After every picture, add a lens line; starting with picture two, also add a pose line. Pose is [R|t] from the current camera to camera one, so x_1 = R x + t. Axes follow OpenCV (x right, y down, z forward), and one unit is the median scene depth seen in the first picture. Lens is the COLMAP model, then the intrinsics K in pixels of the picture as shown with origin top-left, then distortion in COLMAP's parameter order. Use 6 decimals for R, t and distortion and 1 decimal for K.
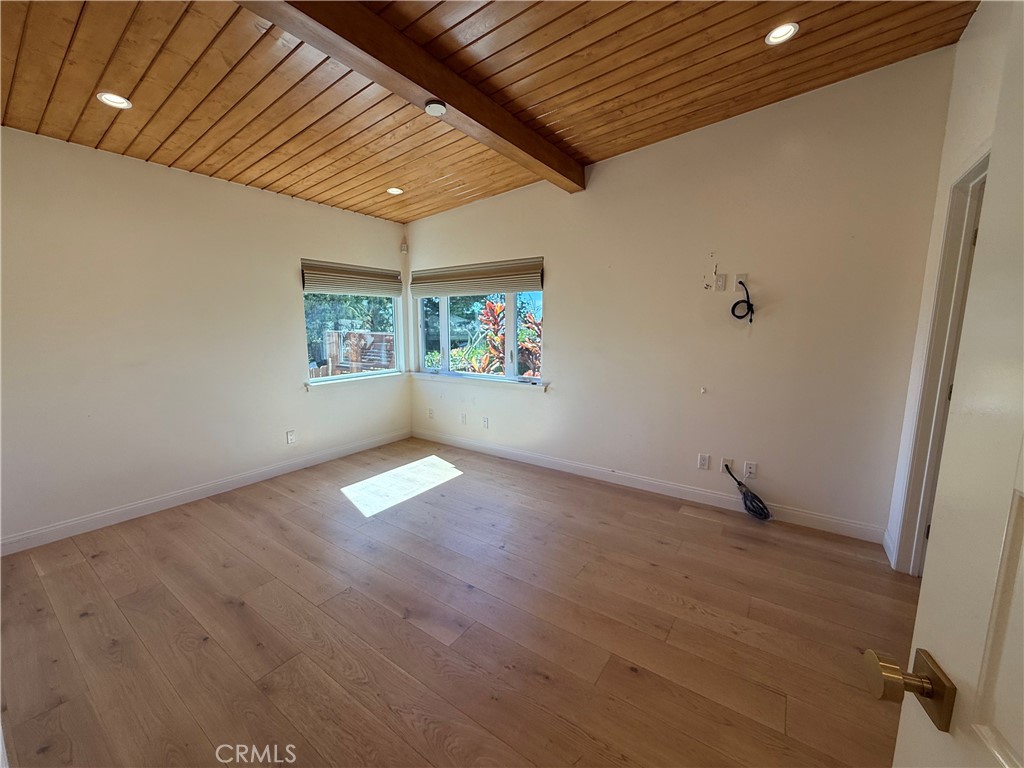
lens RADIAL K [[406.6, 0, 512.0], [0, 406.6, 384.0], [0, 0, 1]] dist [-0.000146, -0.000003]
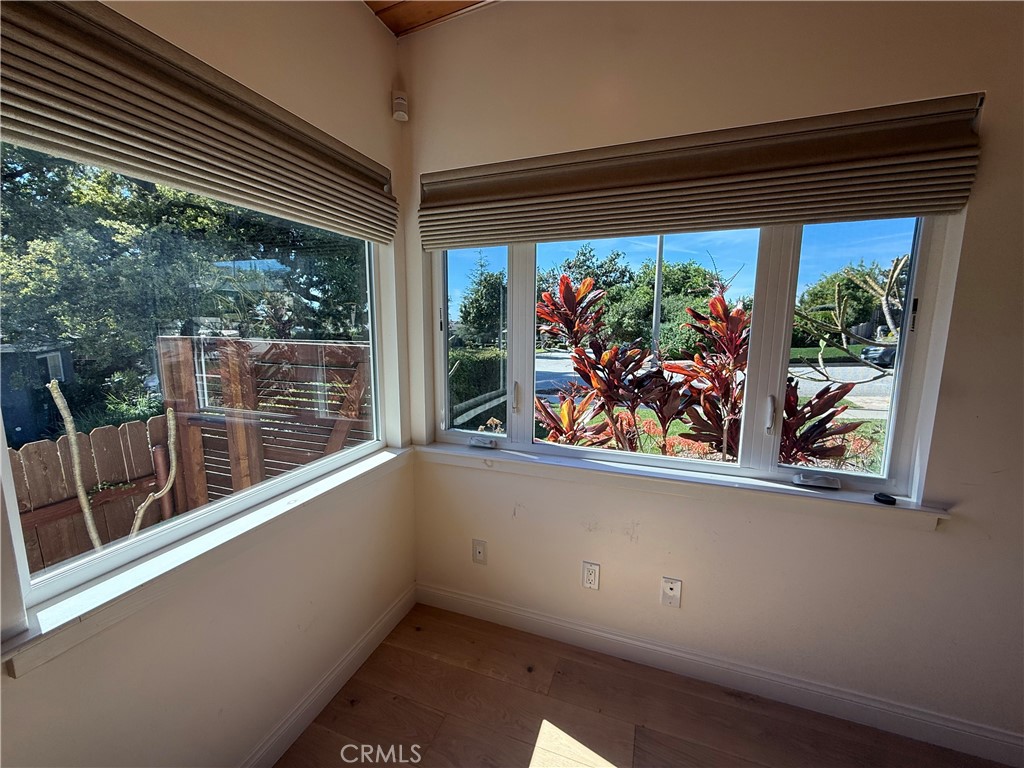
lens RADIAL K [[406.6, 0, 512.0], [0, 406.6, 384.0], [0, 0, 1]] dist [-0.000146, -0.000003]
pose [[0.966384, -0.031592, 0.255155, -0.261785], [0.032099, 0.999482, 0.002175, -0.086149], [-0.255092, 0.006088, 0.966898, 0.618691]]
